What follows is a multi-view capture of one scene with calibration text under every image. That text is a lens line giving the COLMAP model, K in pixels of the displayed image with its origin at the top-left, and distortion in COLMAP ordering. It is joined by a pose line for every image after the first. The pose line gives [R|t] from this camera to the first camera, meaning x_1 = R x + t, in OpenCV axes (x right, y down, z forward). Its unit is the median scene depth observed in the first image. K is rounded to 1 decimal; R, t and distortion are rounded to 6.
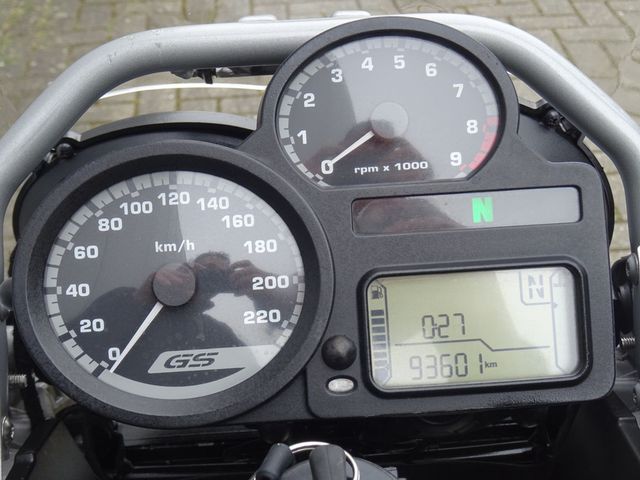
lens RADIAL K [[1281.1, 0, 320.4], [0, 1281.1, 239.2], [0, 0, 1]] dist [-0.144875, 0.000000]
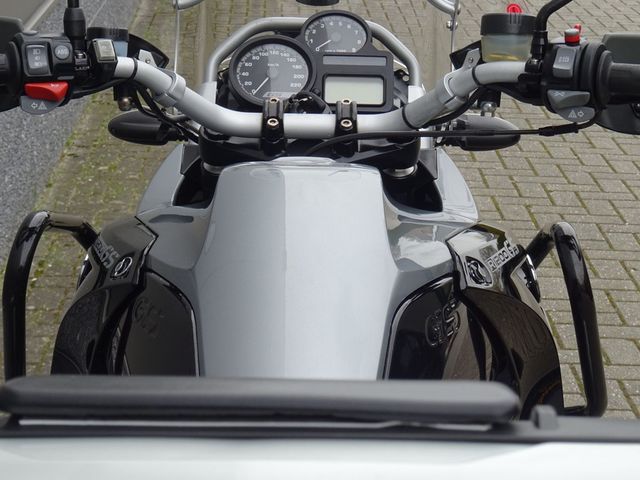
lens RADIAL K [[1723.1, 0, 320.0], [0, 1723.1, 240.1], [0, 0, 1]] dist [0.059352, 0.000000]
pose [[0.996527, 0.081714, -0.016052, 0.136390], [-0.083171, 0.966925, -0.241118, 1.658427], [-0.004182, 0.241615, 0.970363, -3.622725]]
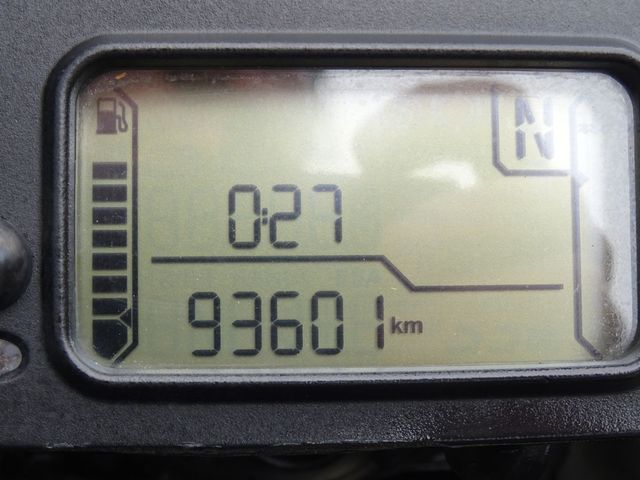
lens RADIAL K [[1281.1, 0, 319.8], [0, 1281.1, 240.5], [0, 0, 1]] dist [-0.144875, 0.000000]
pose [[0.996360, 0.054995, 0.065139, 0.082387], [-0.053679, 0.998321, -0.021783, 0.082471], [-0.066227, 0.018207, 0.997638, 0.625593]]
